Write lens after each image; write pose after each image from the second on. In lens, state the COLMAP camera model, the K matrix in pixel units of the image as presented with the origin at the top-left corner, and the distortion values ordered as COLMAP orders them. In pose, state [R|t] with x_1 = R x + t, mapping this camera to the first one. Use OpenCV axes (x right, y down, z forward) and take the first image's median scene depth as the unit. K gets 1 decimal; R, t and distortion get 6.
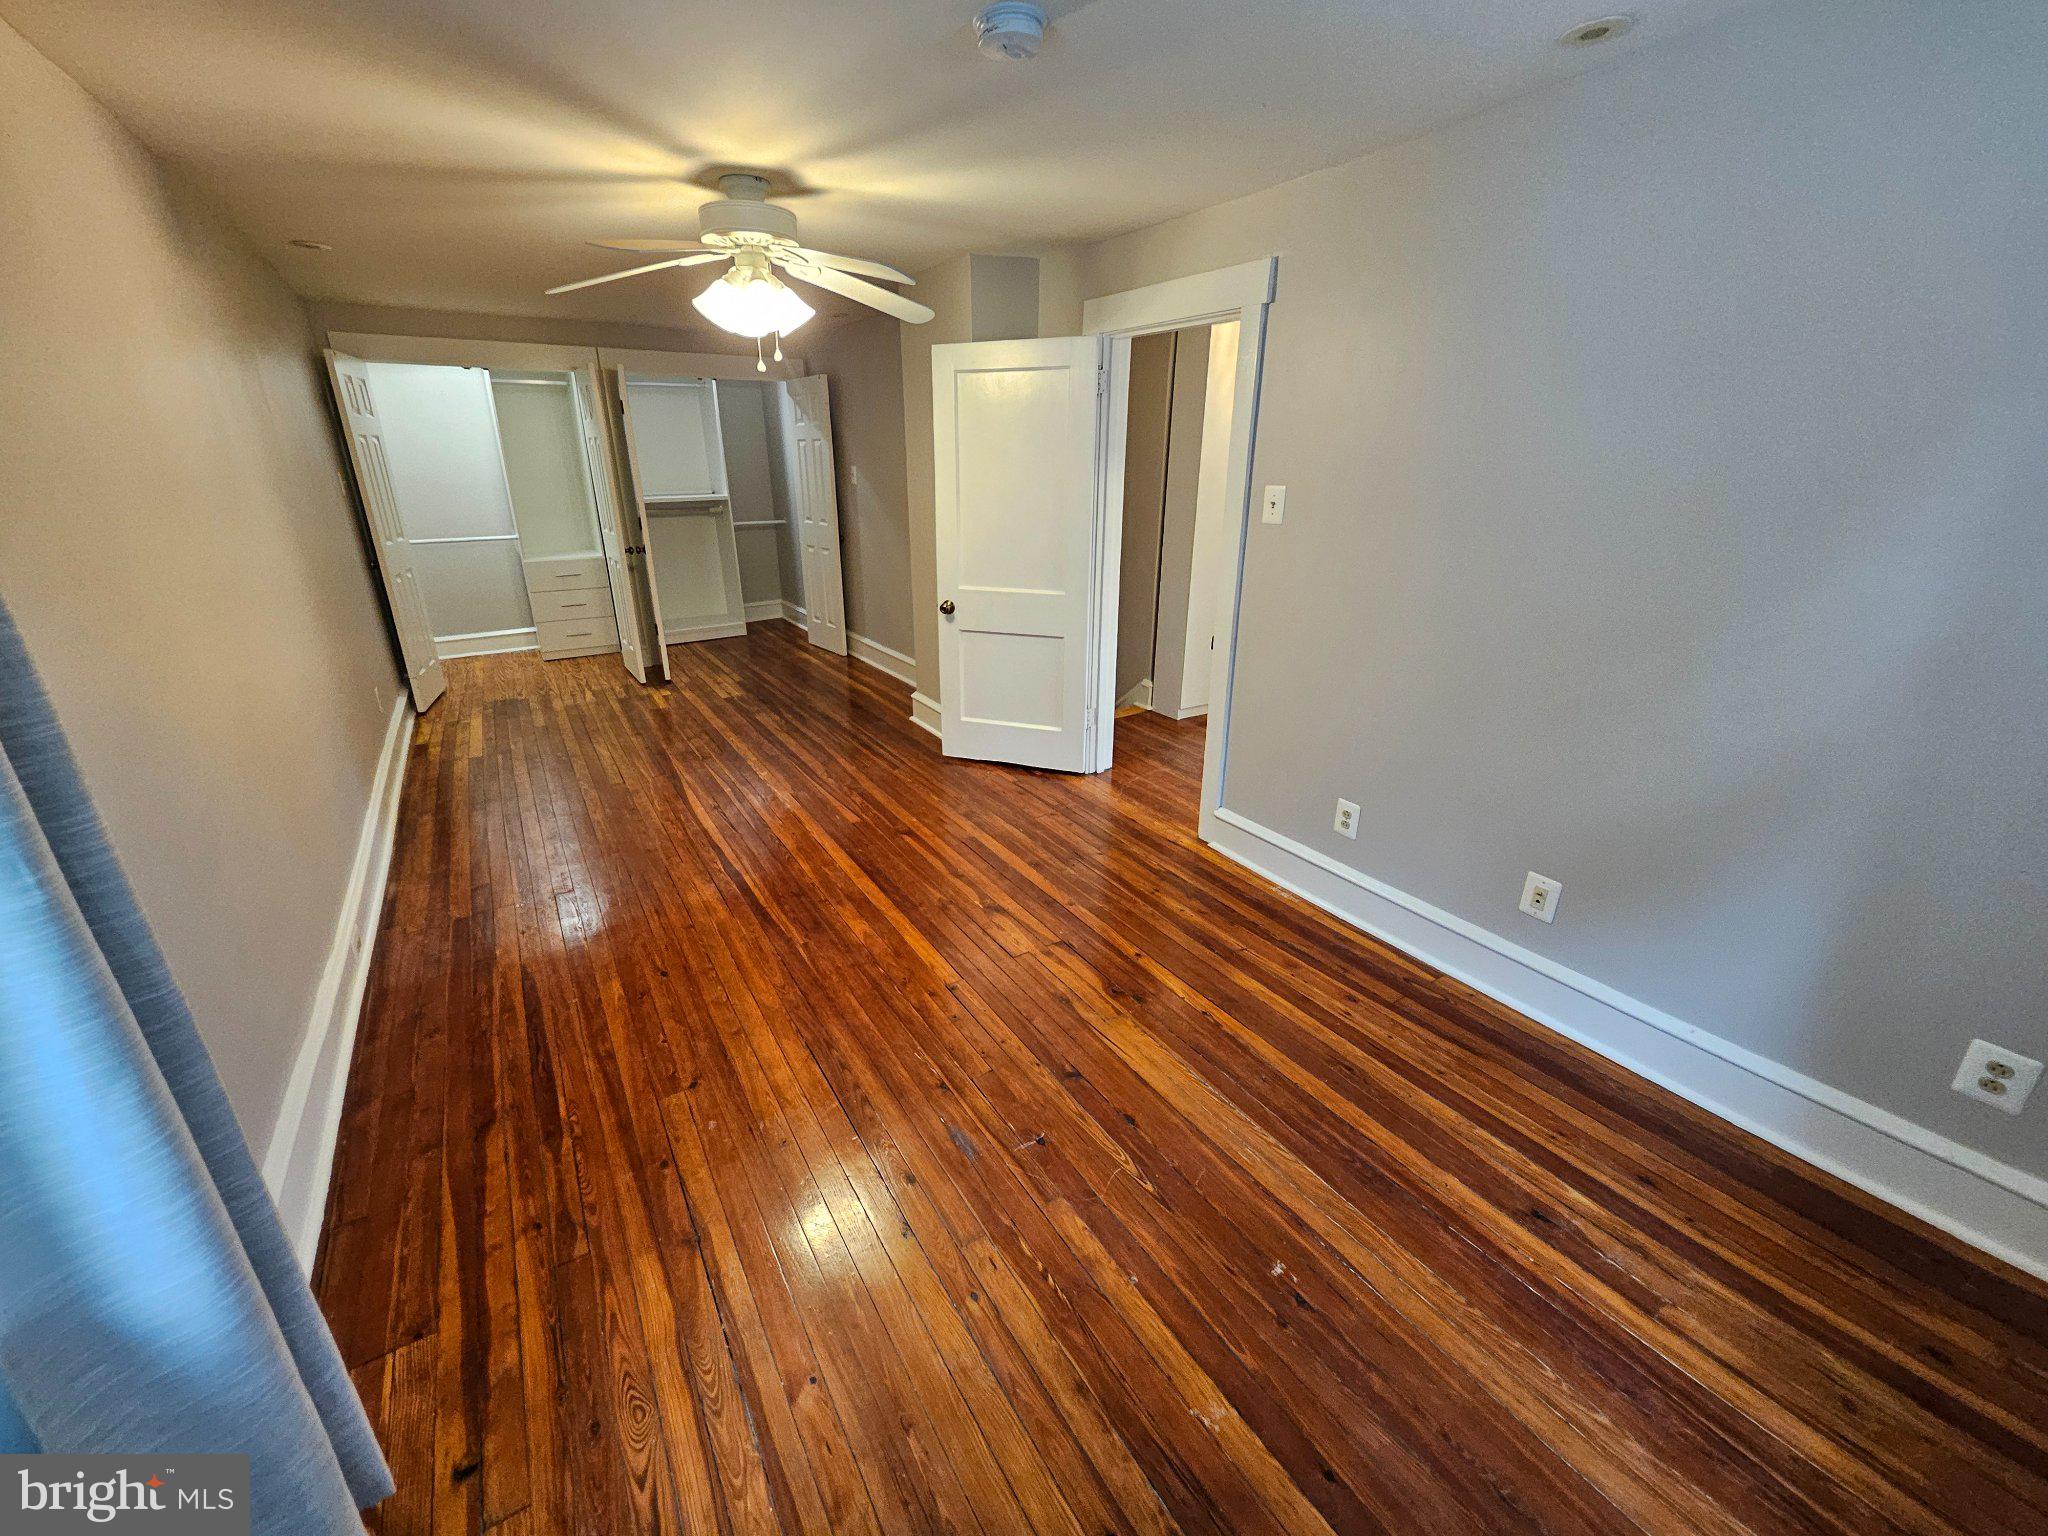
lens RADIAL K [[803.9, 0, 1009.9], [0, 803.9, 744.4], [0, 0, 1]] dist [0.011802, -0.005121]
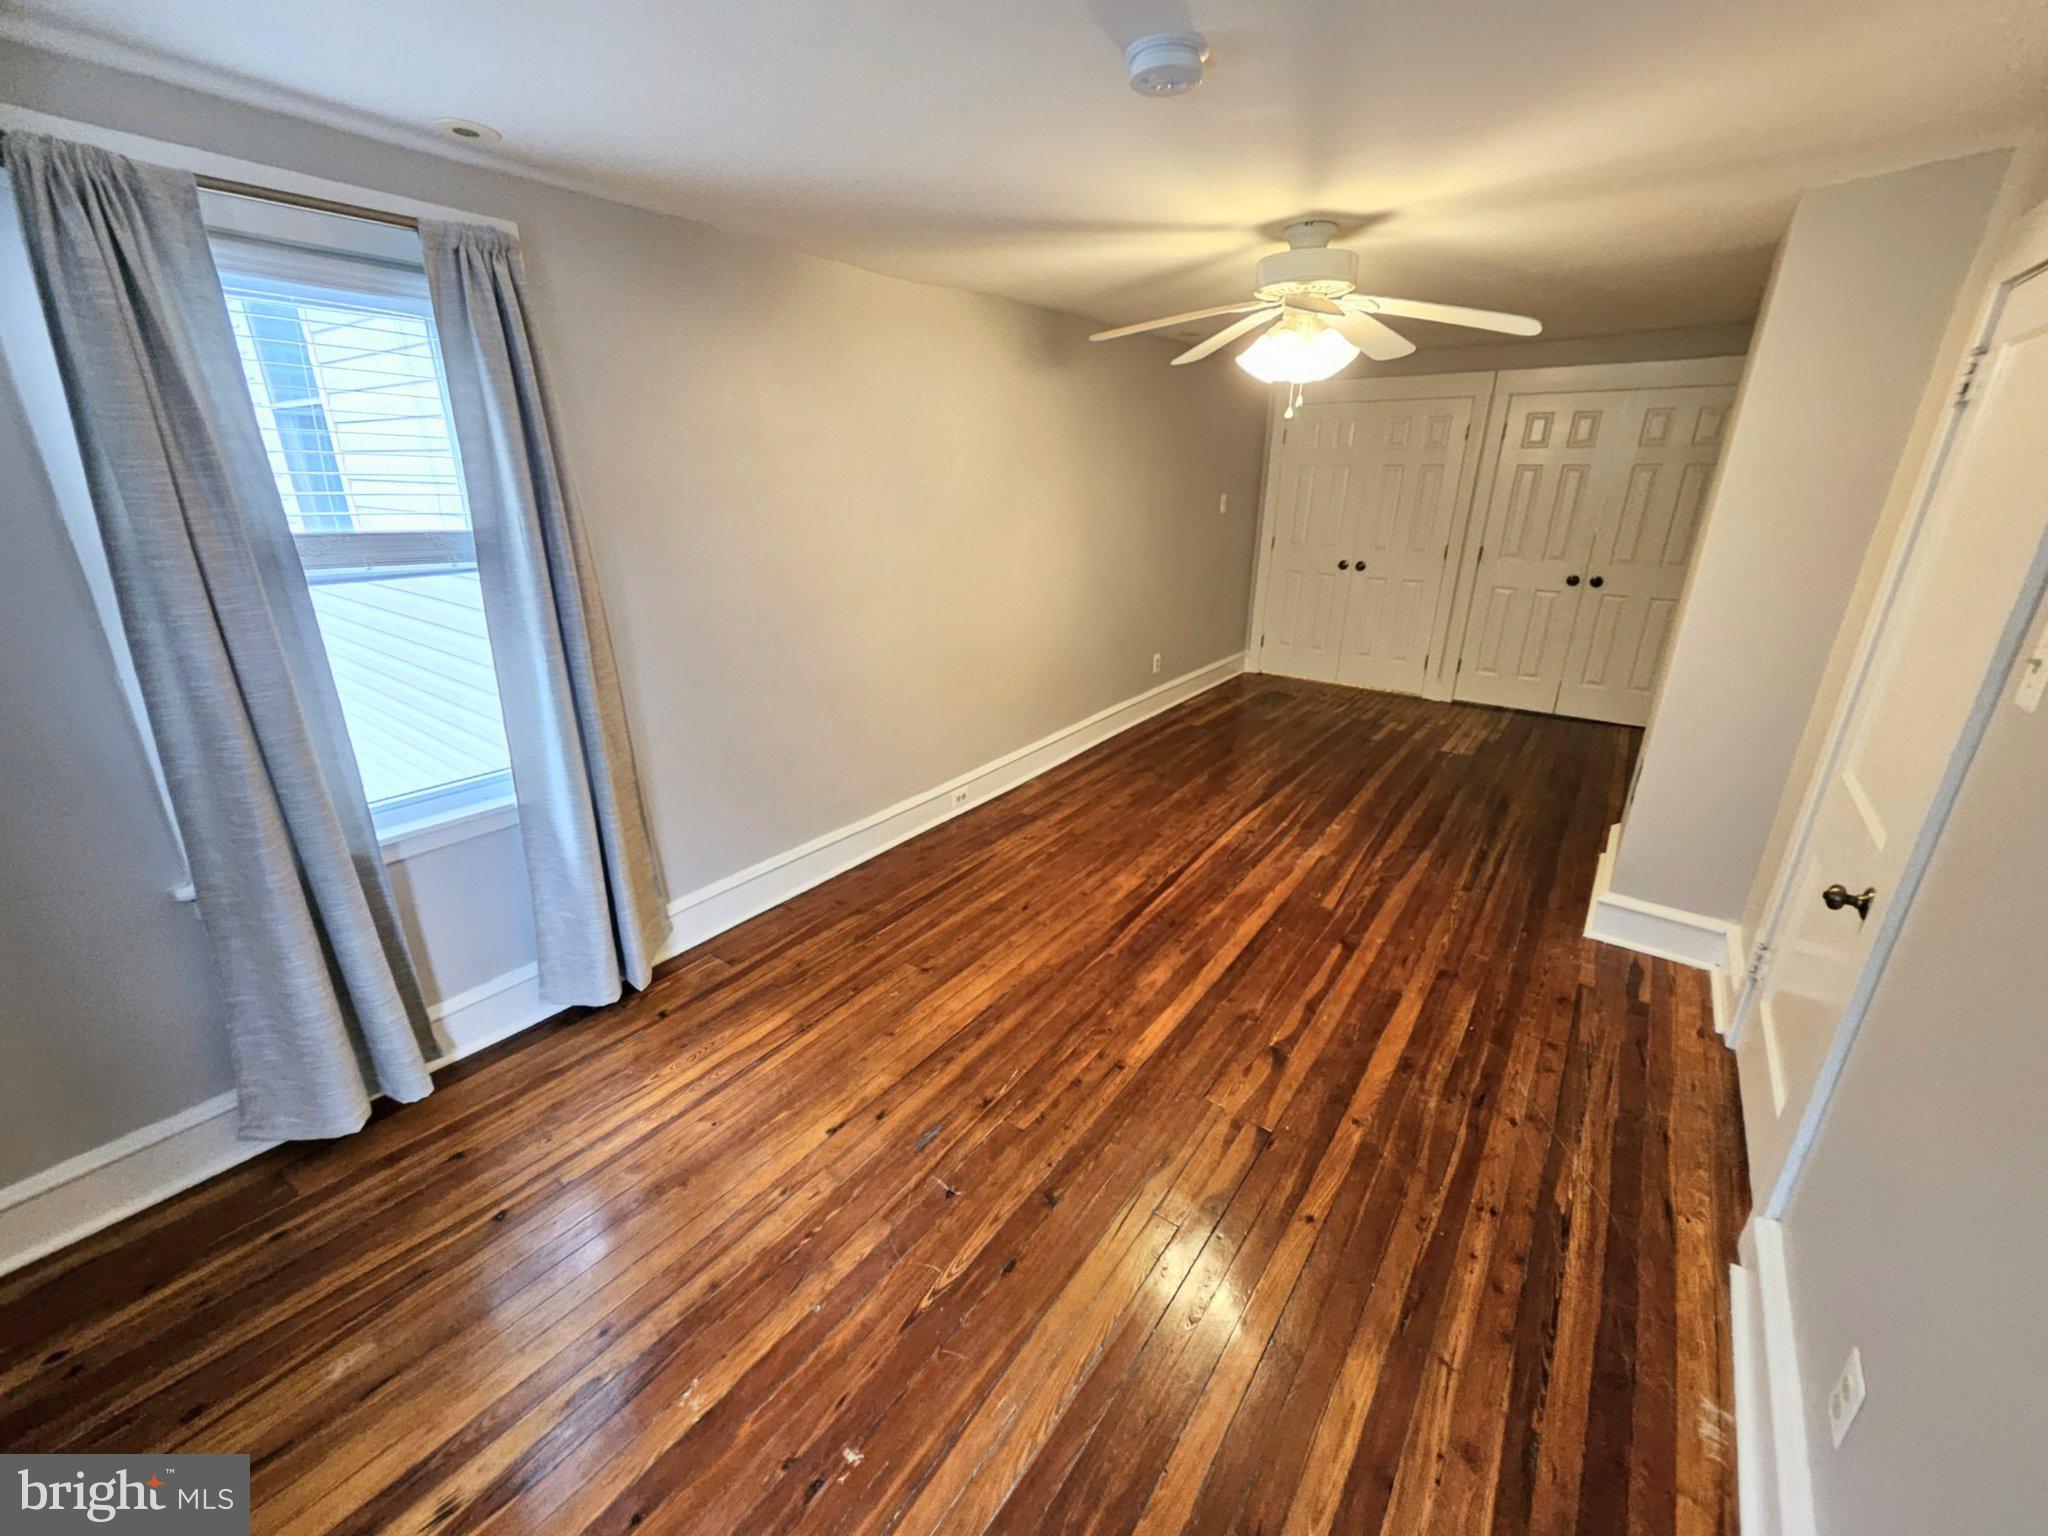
lens RADIAL K [[803.9, 0, 1009.9], [0, 803.9, 744.4], [0, 0, 1]] dist [0.011802, -0.005121]
pose [[0.349518, 0.310123, -0.884116, 0.624628], [-0.317116, 0.927095, 0.199833, -0.206356], [0.881632, 0.210522, 0.422381, 0.409353]]
